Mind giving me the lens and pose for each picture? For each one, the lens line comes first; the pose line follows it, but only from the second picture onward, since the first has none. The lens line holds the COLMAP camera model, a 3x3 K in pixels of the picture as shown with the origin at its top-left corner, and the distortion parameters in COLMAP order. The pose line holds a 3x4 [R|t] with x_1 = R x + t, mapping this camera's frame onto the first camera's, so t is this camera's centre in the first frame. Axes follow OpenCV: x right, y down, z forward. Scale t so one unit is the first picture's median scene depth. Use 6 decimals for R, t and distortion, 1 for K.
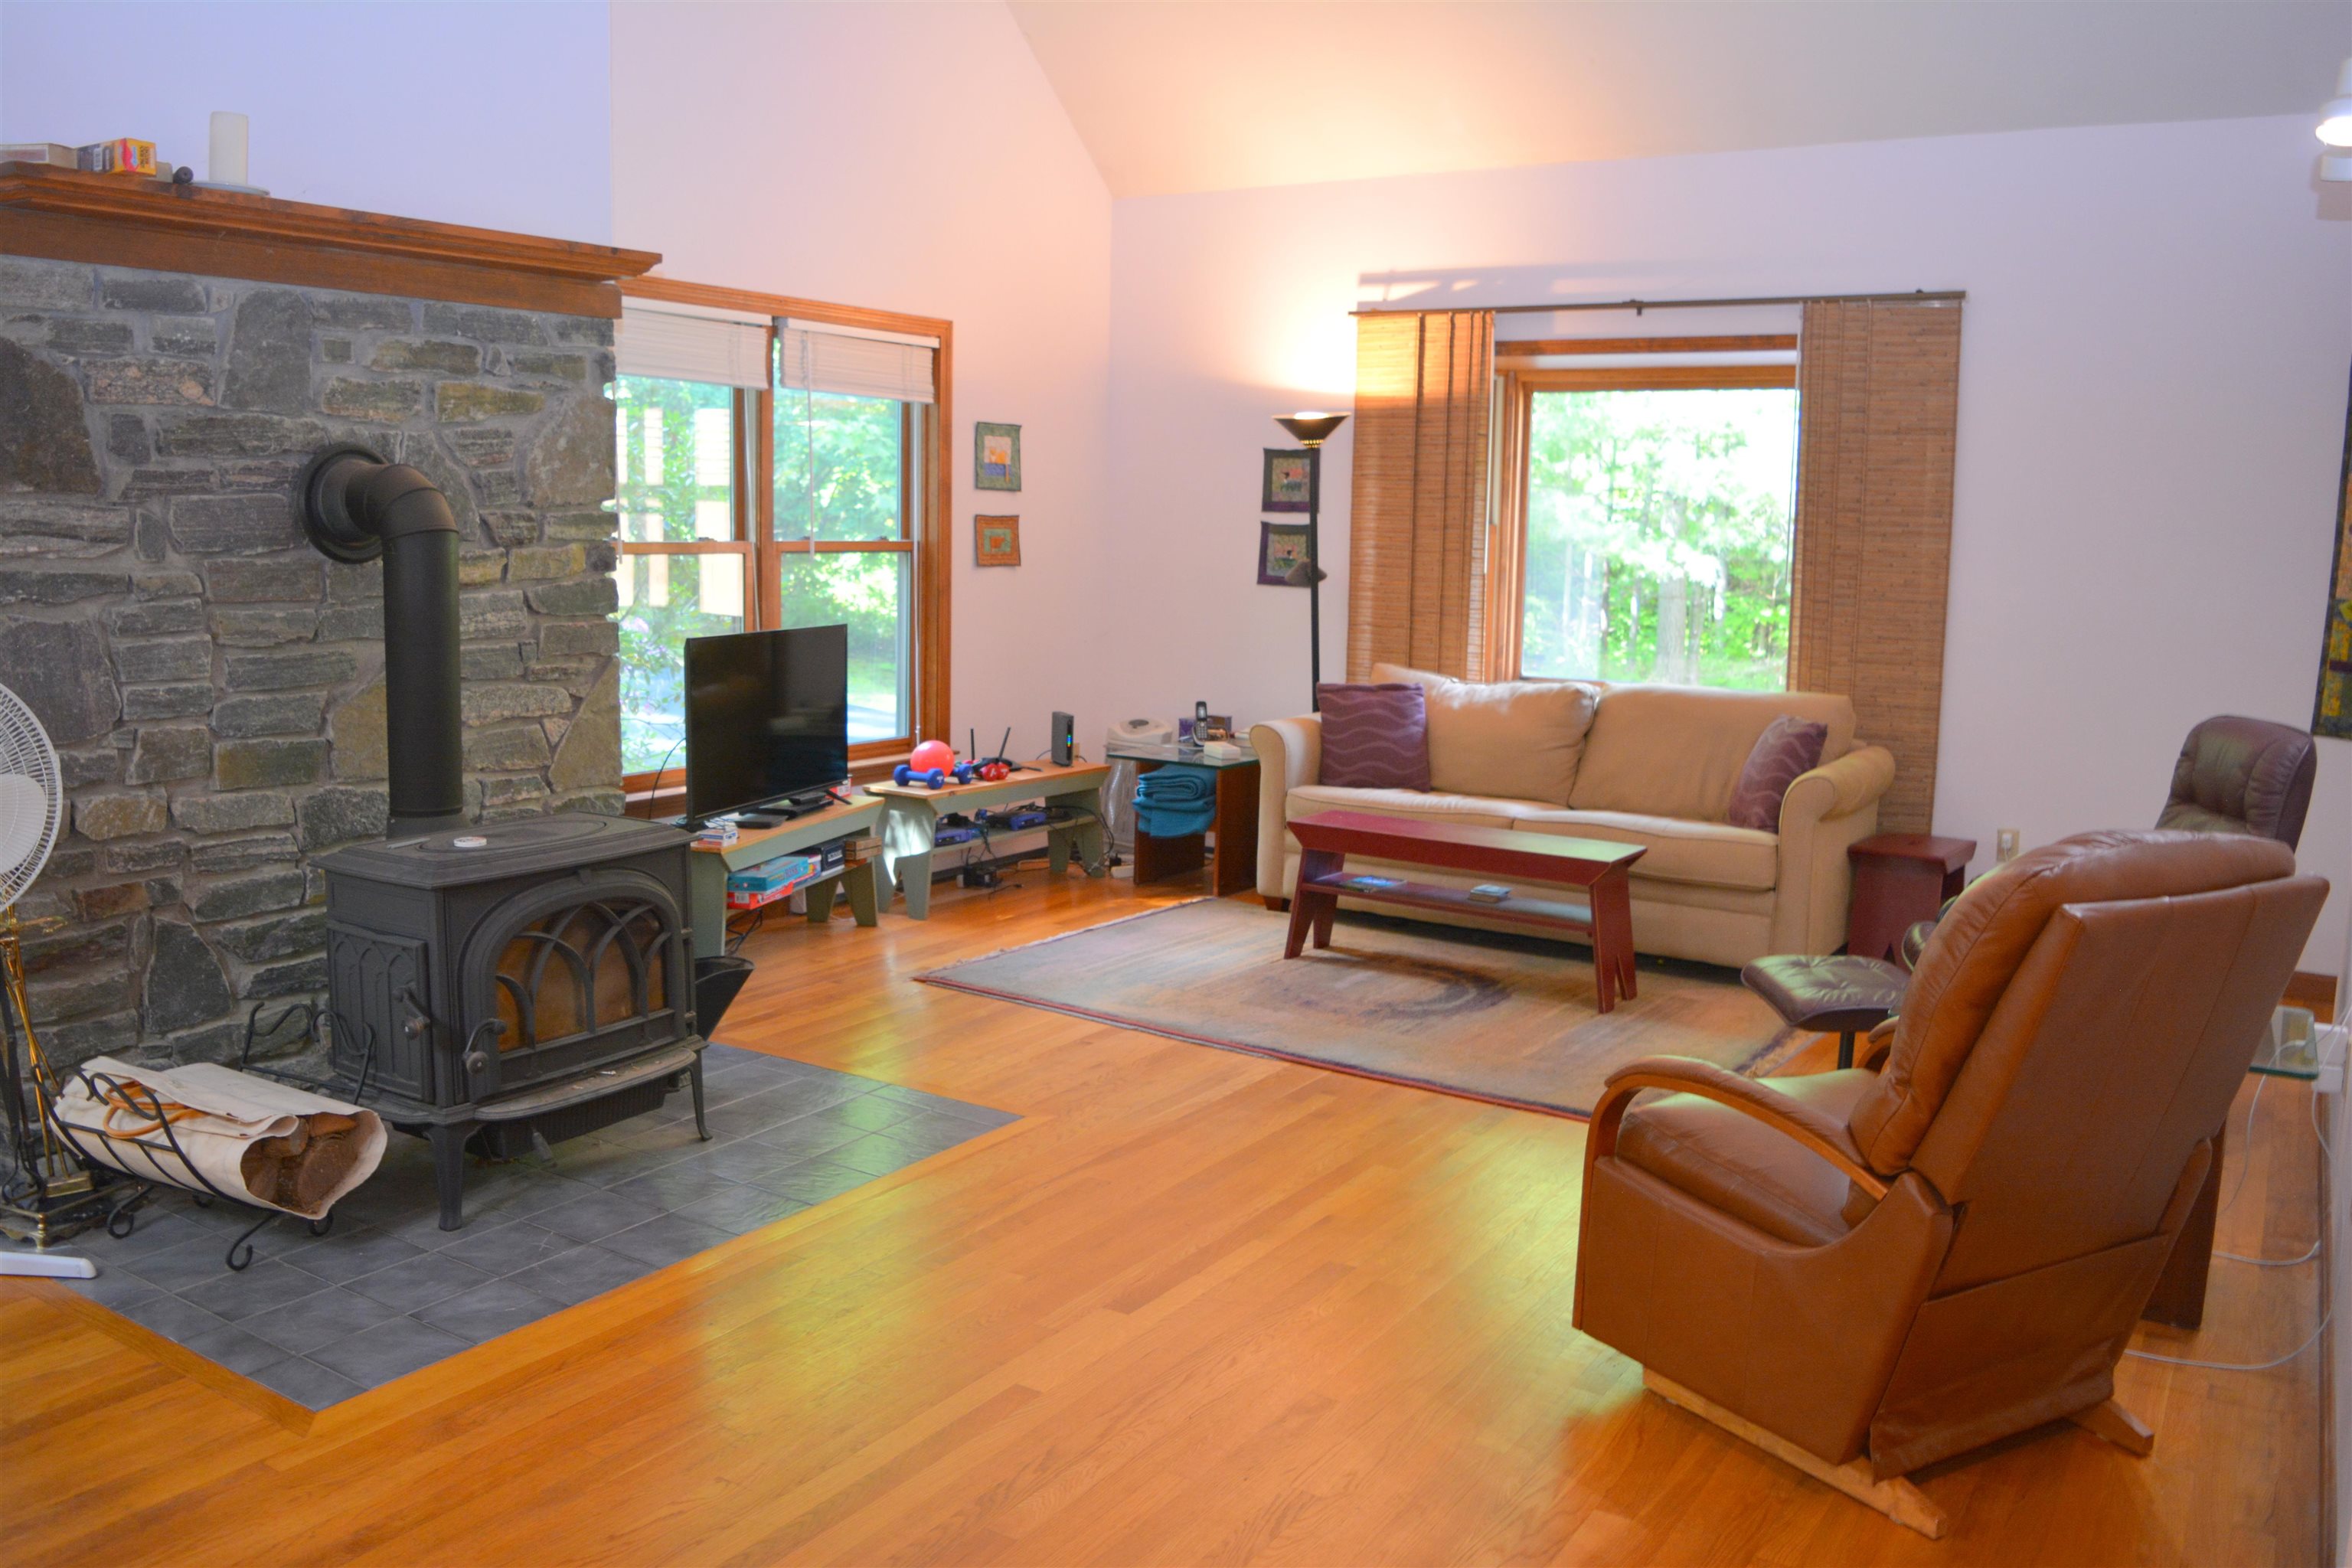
lens RADIAL K [[1843.8, 0, 1164.7], [0, 1843.8, 777.1], [0, 0, 1]] dist [-0.095576, 0.023745]
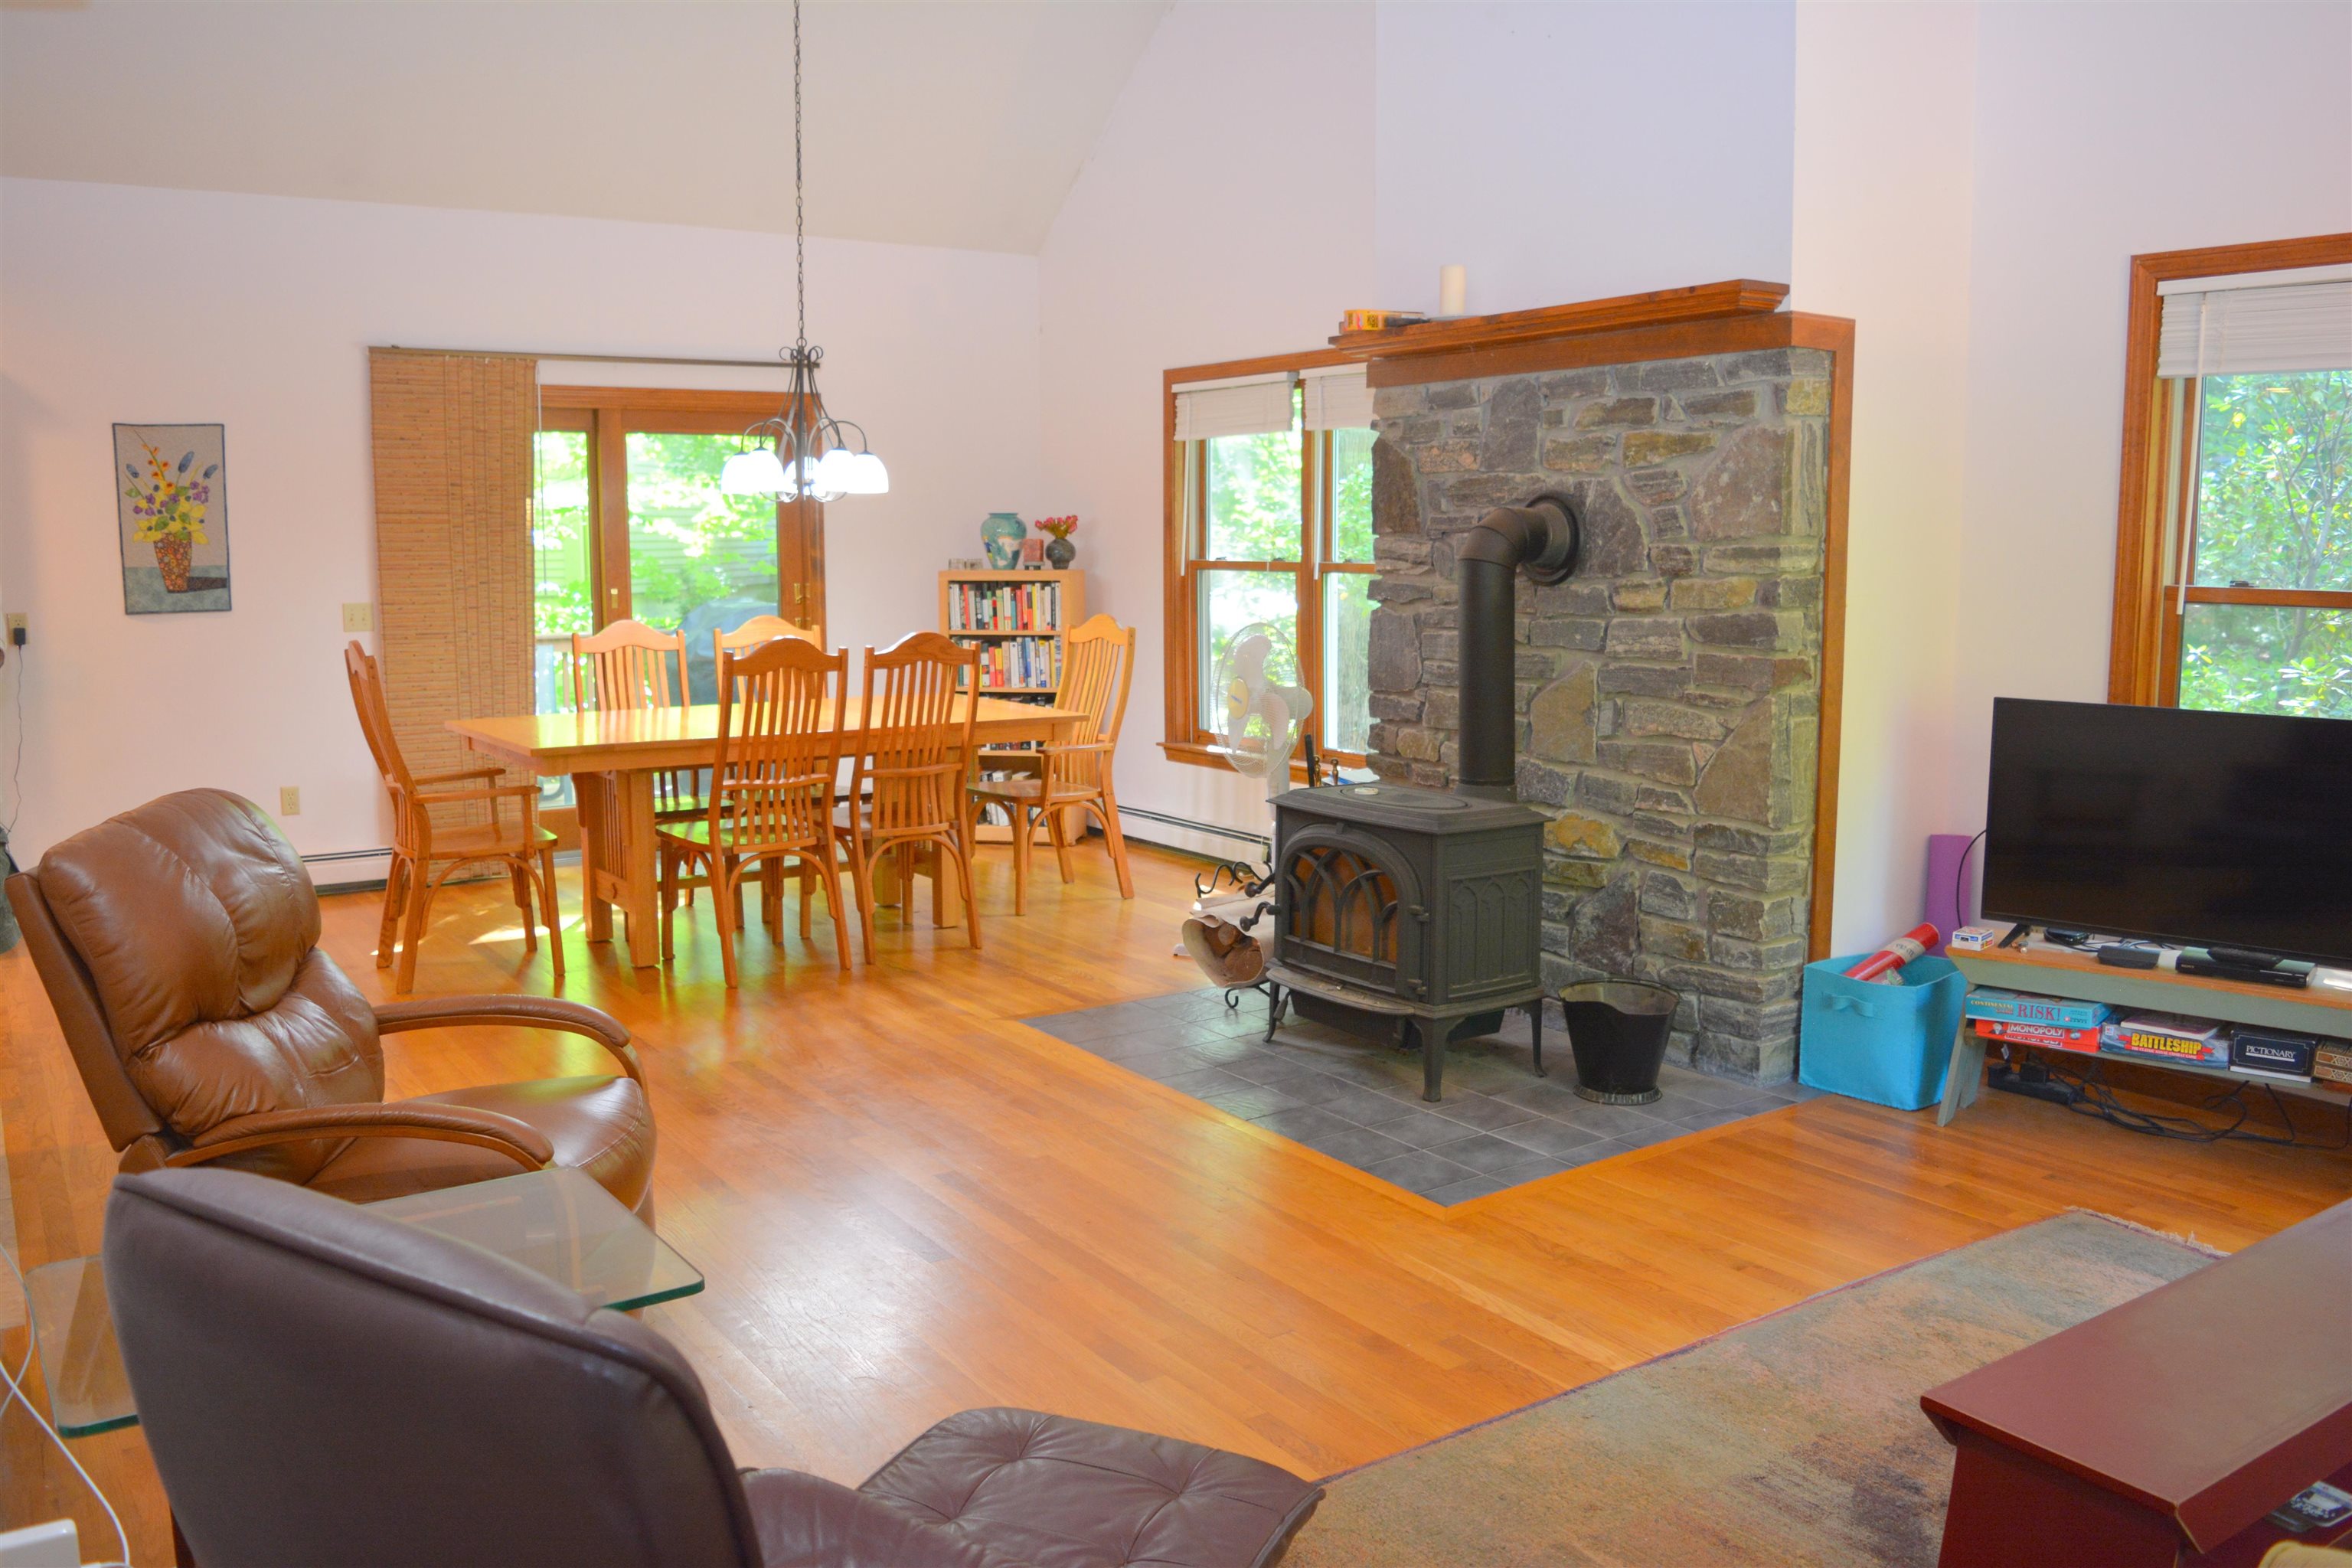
lens RADIAL K [[1843.8, 0, 1162.1], [0, 1843.8, 774.0], [0, 0, 1]] dist [-0.095576, 0.023745]
pose [[-0.390845, 0.101528, -0.914840, 0.859663], [-0.132519, 0.977337, 0.165080, -0.169509], [0.910867, 0.185754, -0.368533, 1.280057]]
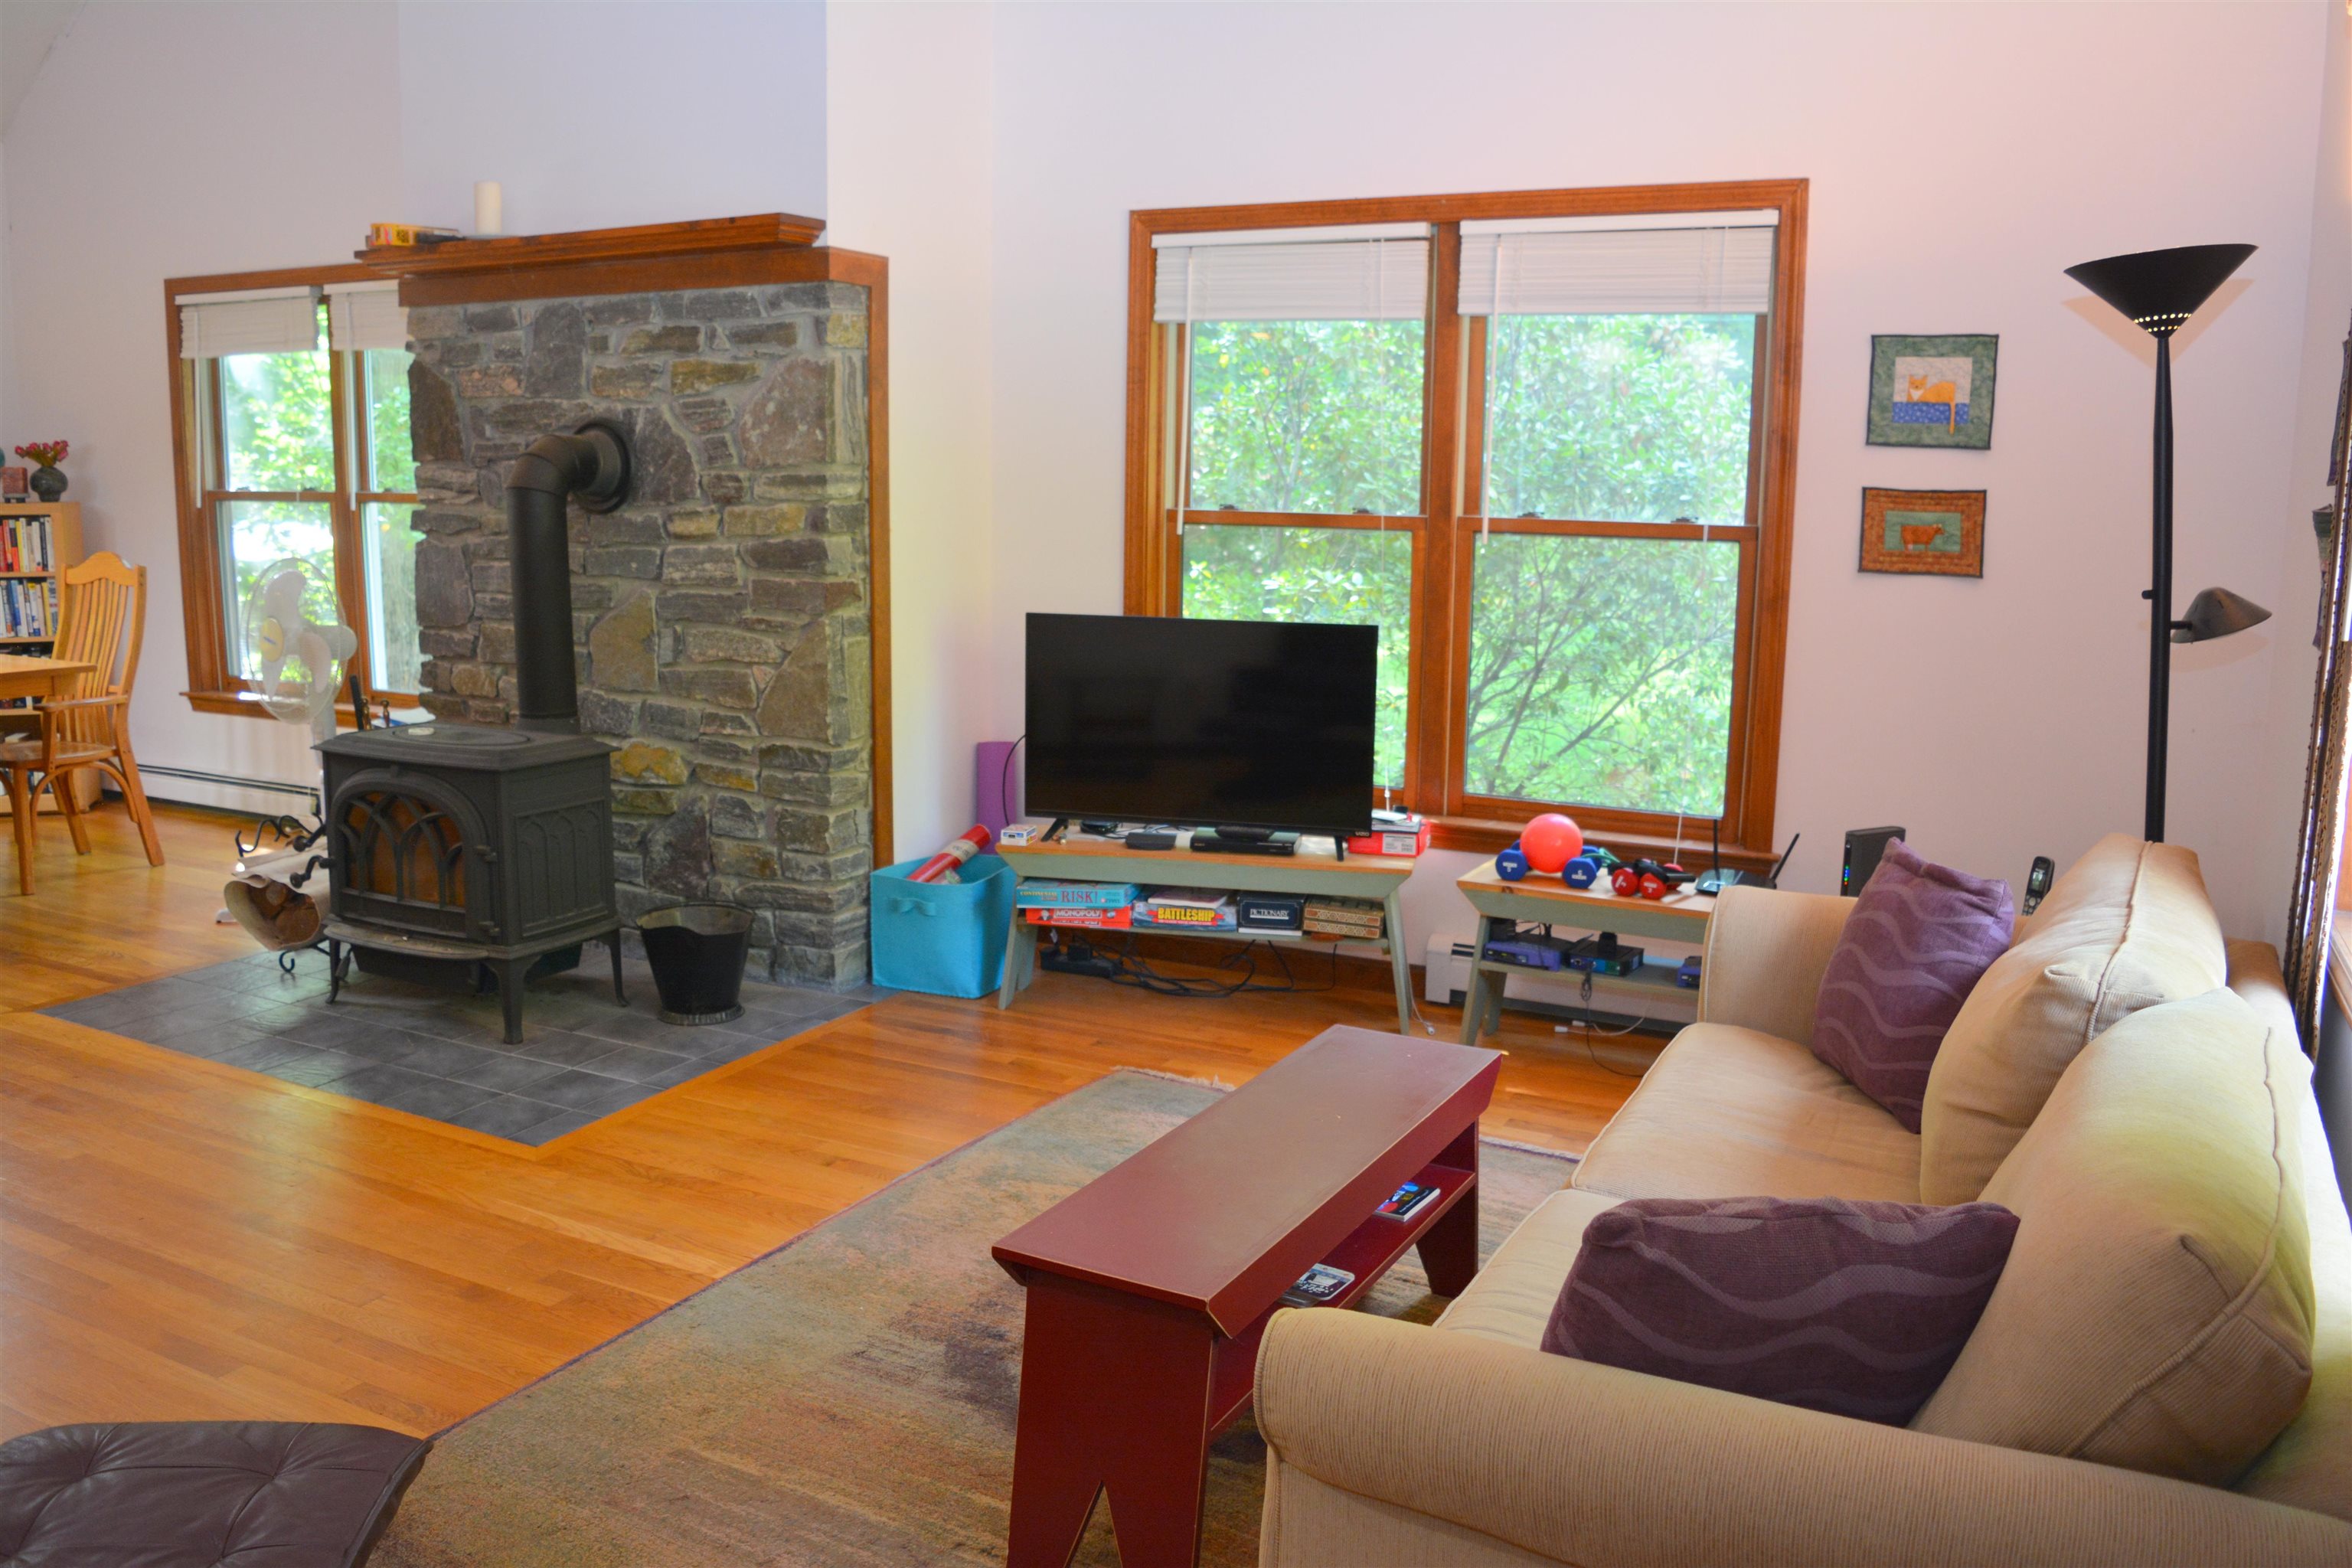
lens RADIAL K [[1843.8, 0, 1162.4], [0, 1843.8, 774.3], [0, 0, 1]] dist [-0.095576, 0.023745]
pose [[0.097825, 0.147300, -0.984242, 0.875783], [-0.149066, 0.979998, 0.131849, -0.170019], [0.983976, 0.133819, 0.117826, 1.286733]]
